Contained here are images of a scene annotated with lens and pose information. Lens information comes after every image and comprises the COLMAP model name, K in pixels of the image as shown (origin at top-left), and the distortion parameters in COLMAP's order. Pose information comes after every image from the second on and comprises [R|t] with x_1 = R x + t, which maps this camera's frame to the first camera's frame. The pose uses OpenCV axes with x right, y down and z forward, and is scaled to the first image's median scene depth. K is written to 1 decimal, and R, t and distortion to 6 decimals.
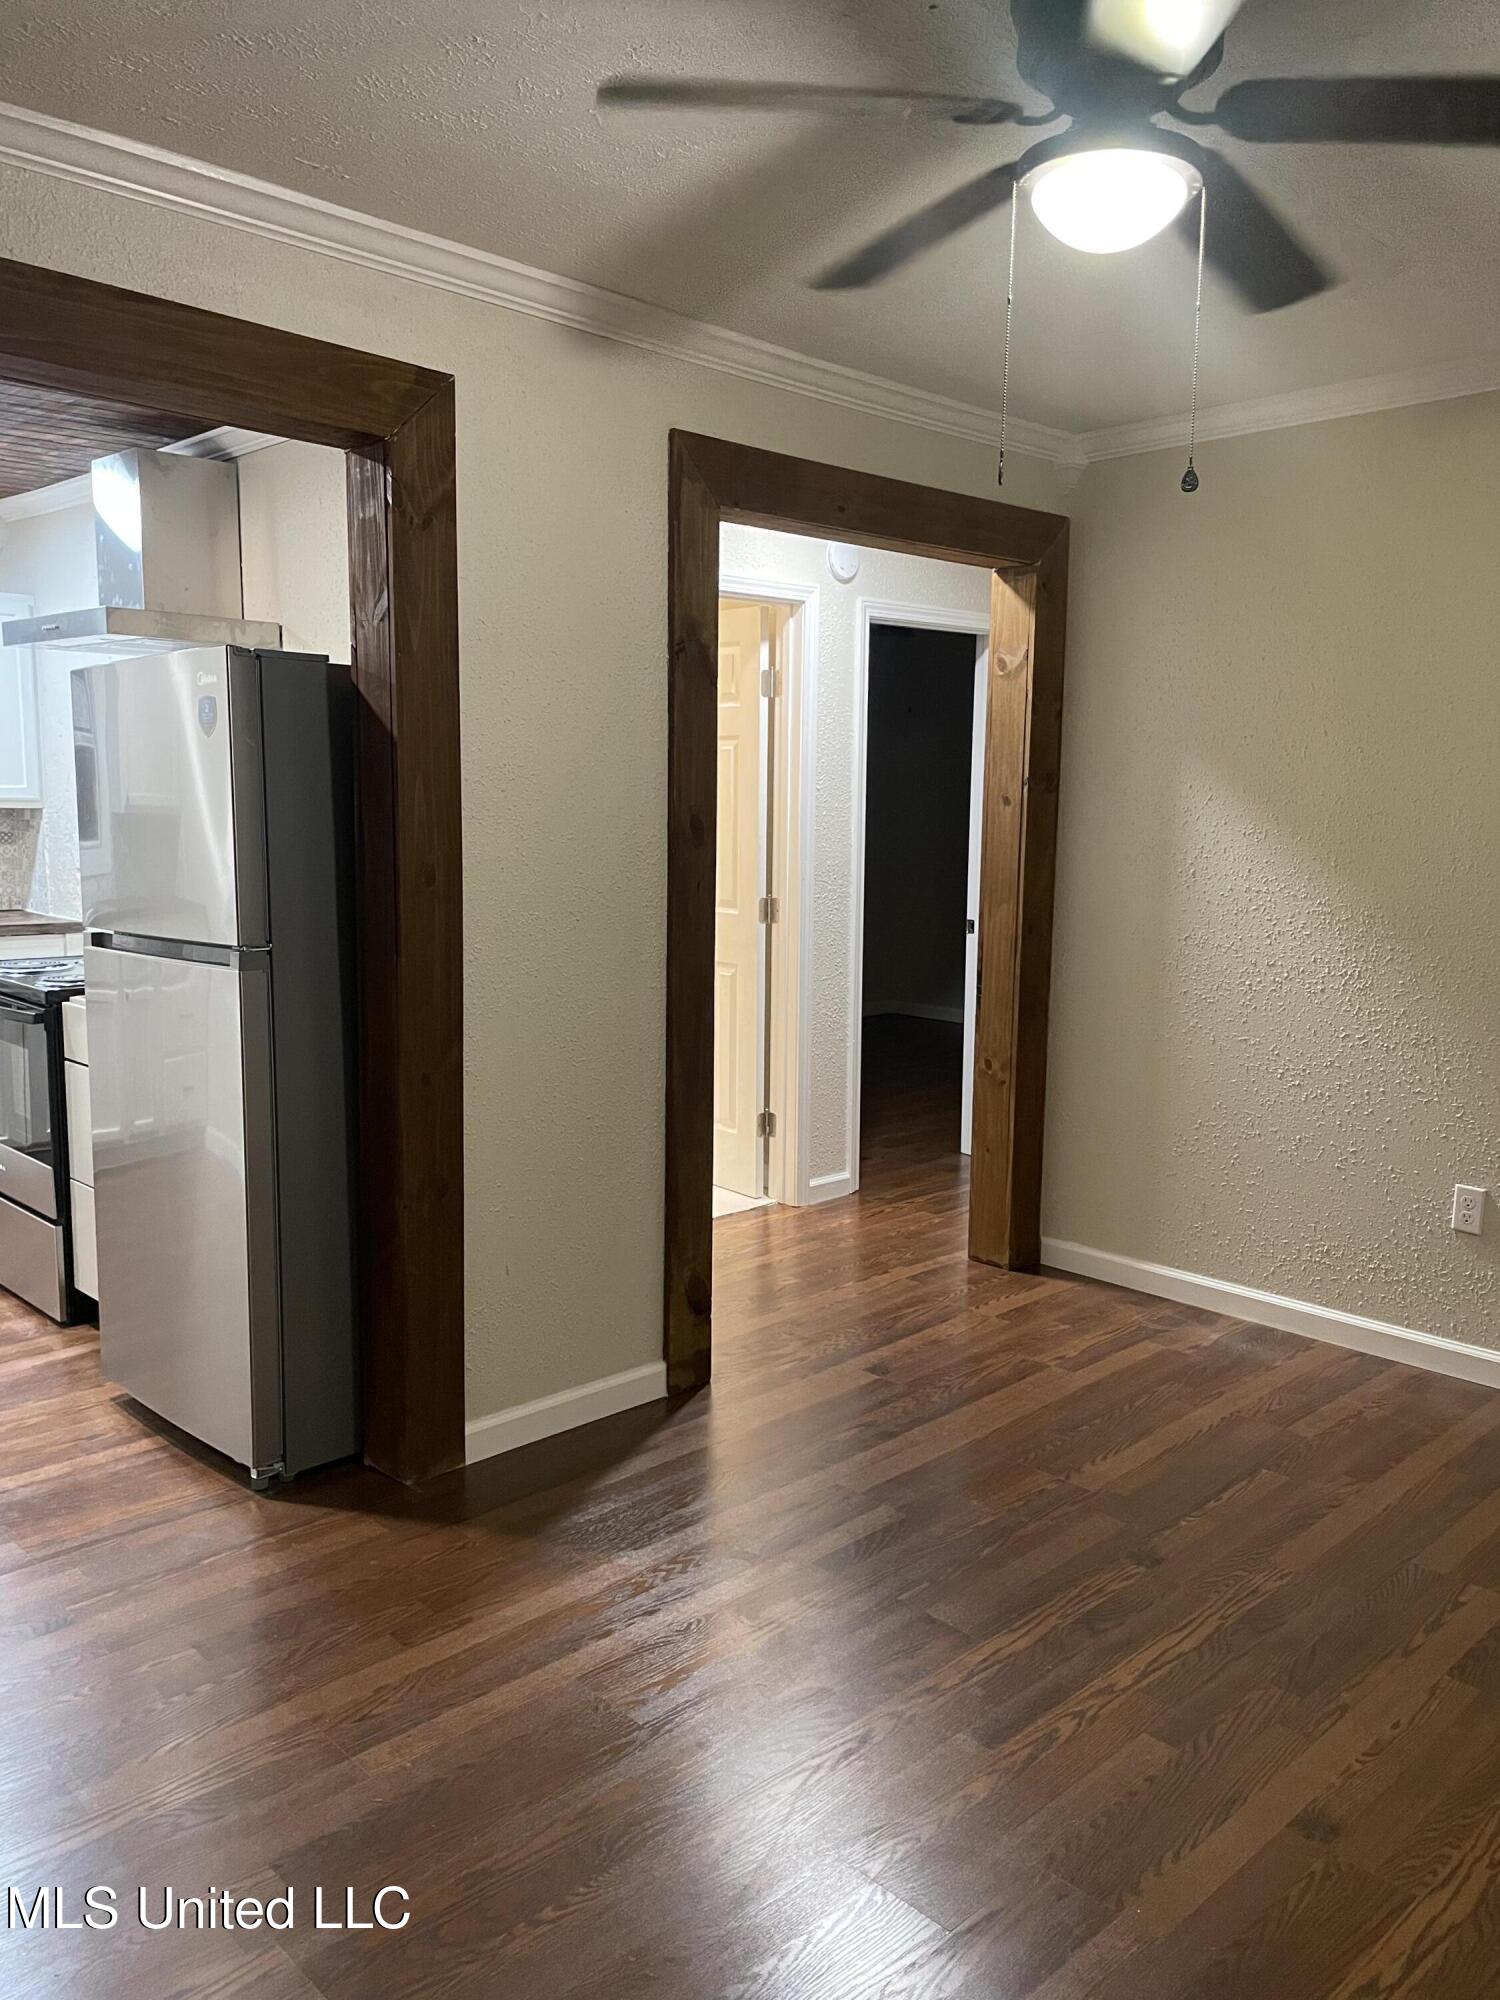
lens RADIAL K [[1510.6, 0, 733.4], [0, 1510.6, 997.9], [0, 0, 1]] dist [0.047471, -0.051334]
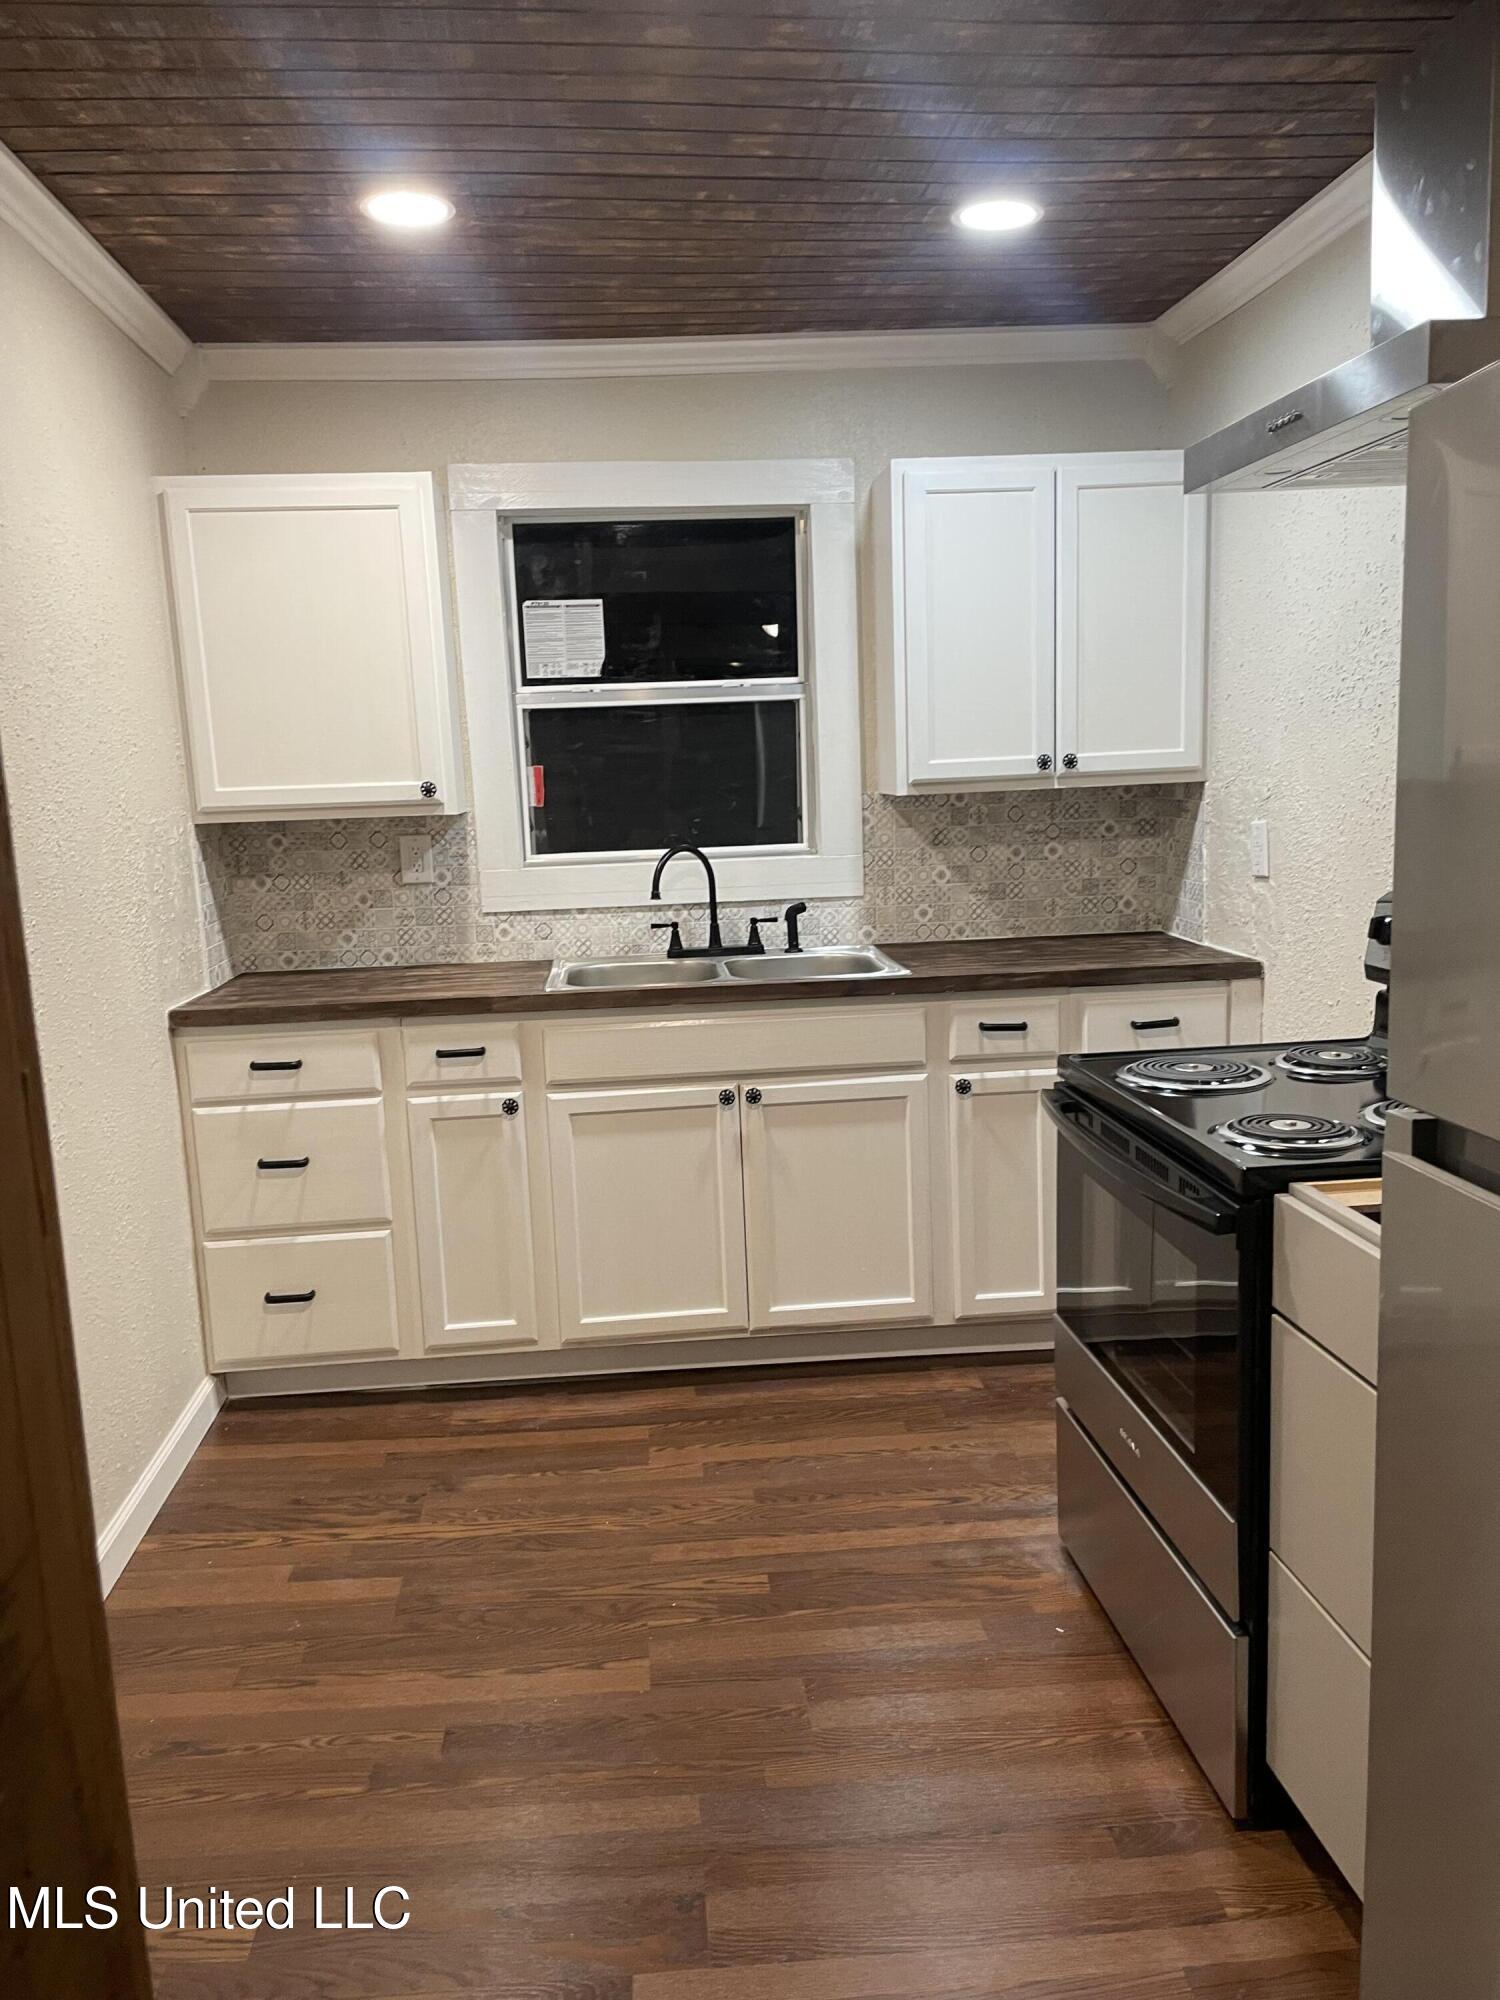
lens RADIAL K [[1510.6, 0, 735.1], [0, 1510.6, 1015.8], [0, 0, 1]] dist [0.047471, -0.051334]
pose [[0.773180, 0.060205, -0.631322, -0.366686], [-0.037006, 0.998070, 0.049858, -0.094060], [0.633106, -0.015186, 0.773916, 0.700929]]
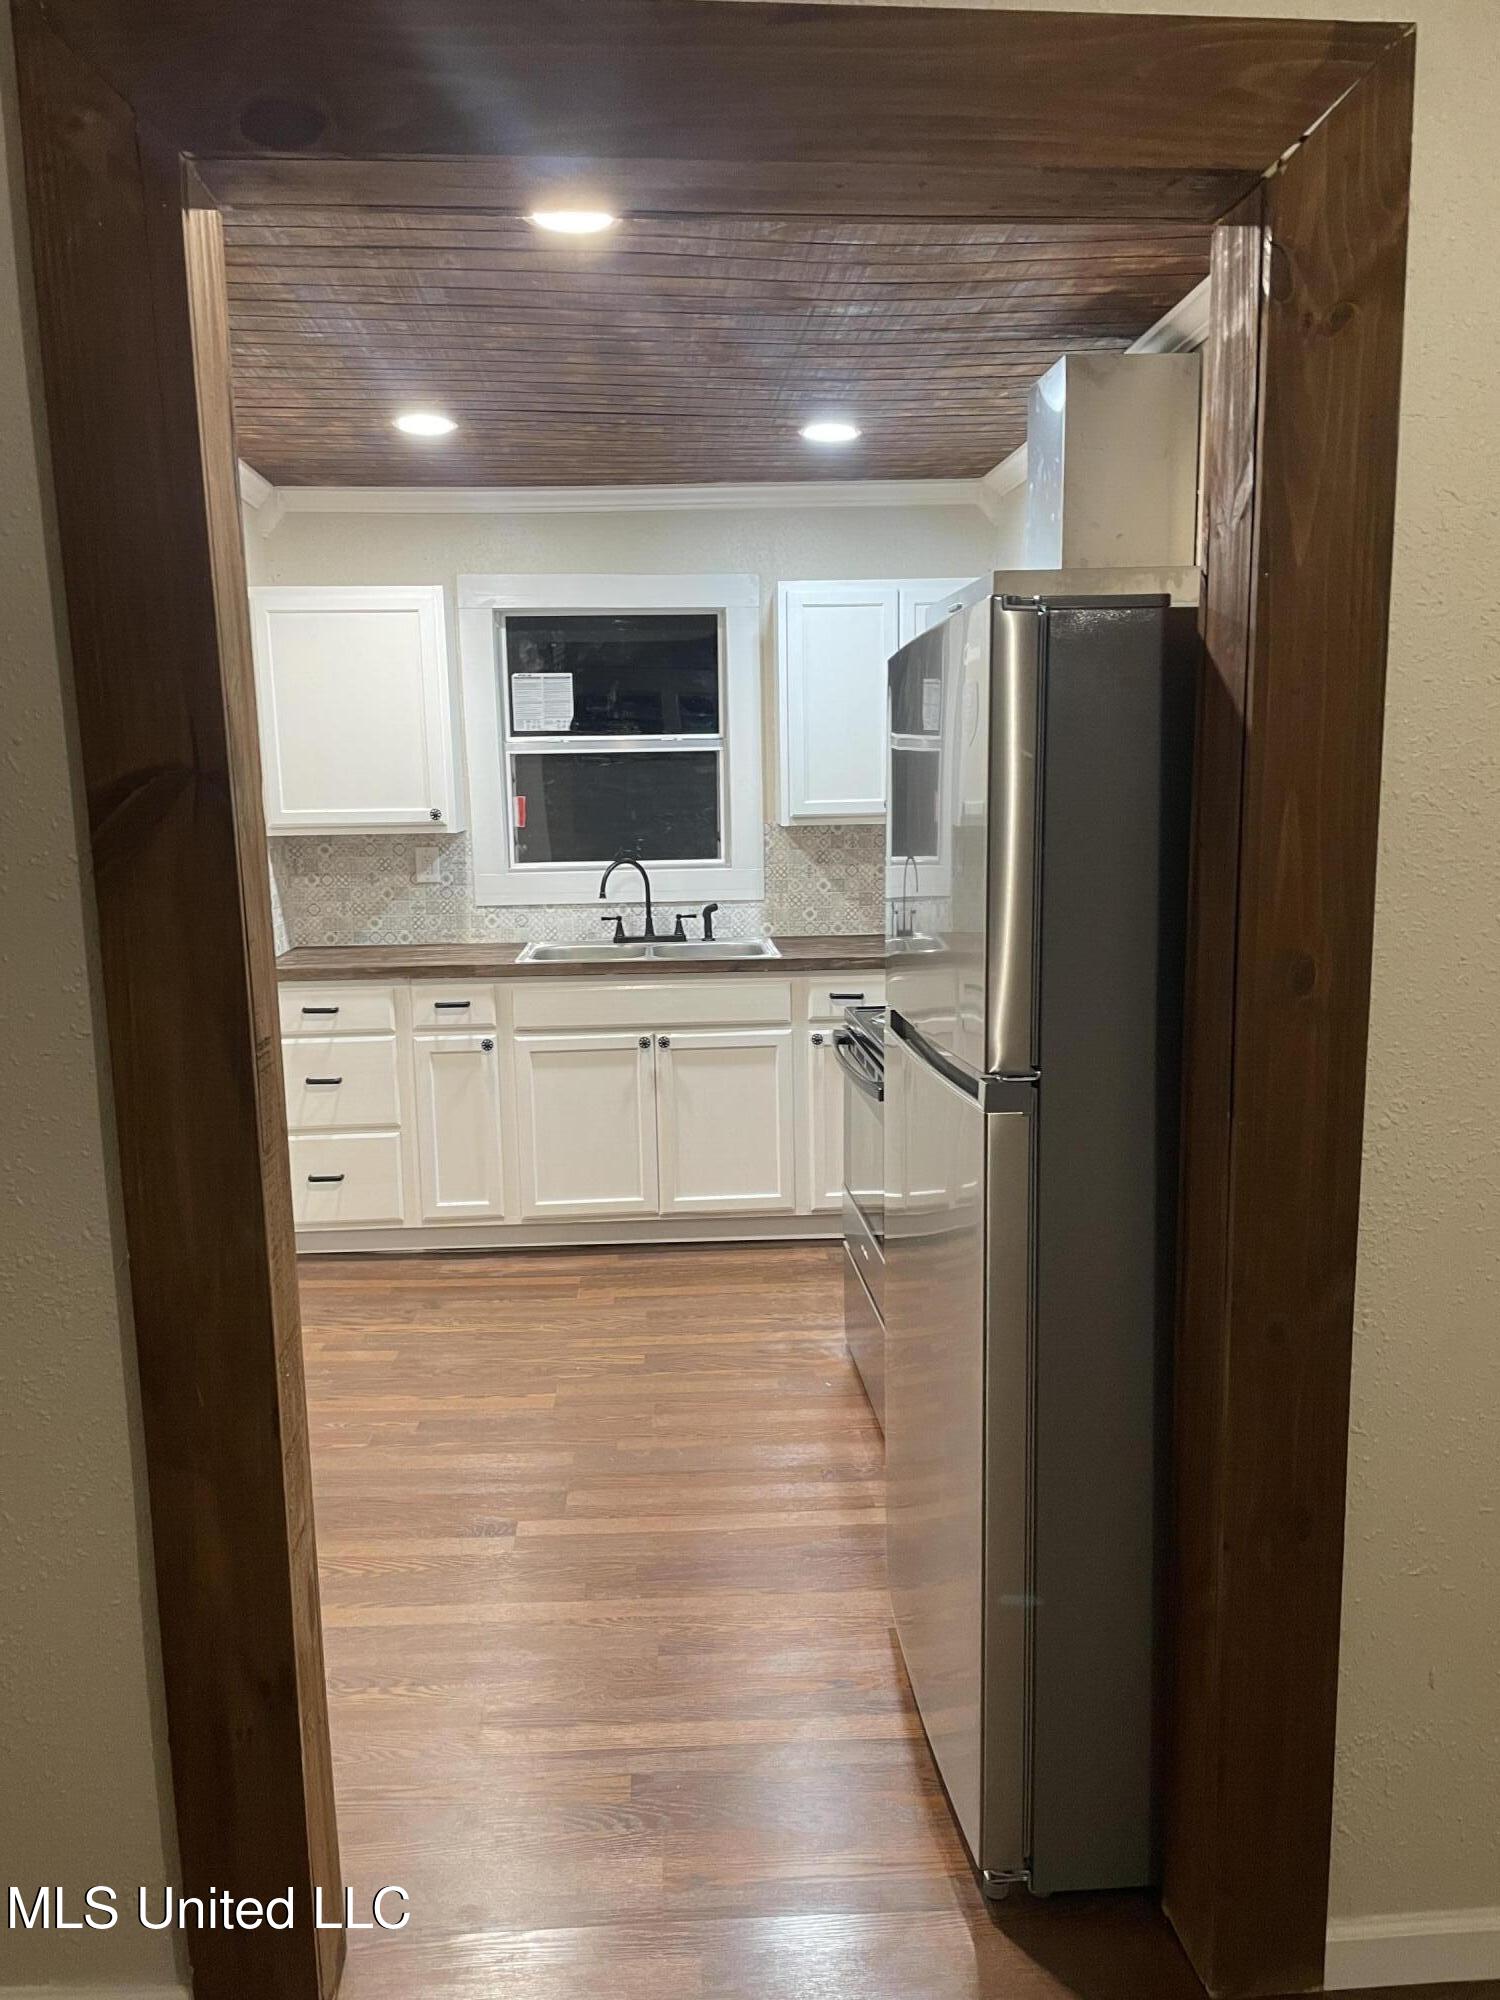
lens RADIAL K [[1510.6, 0, 741.5], [0, 1510.6, 1015.8], [0, 0, 1]] dist [0.047471, -0.051334]
pose [[0.759335, 0.073778, -0.646504, 0.002927], [-0.059704, 0.997260, 0.043682, -0.078036], [0.647955, 0.005430, 0.761659, 0.446423]]
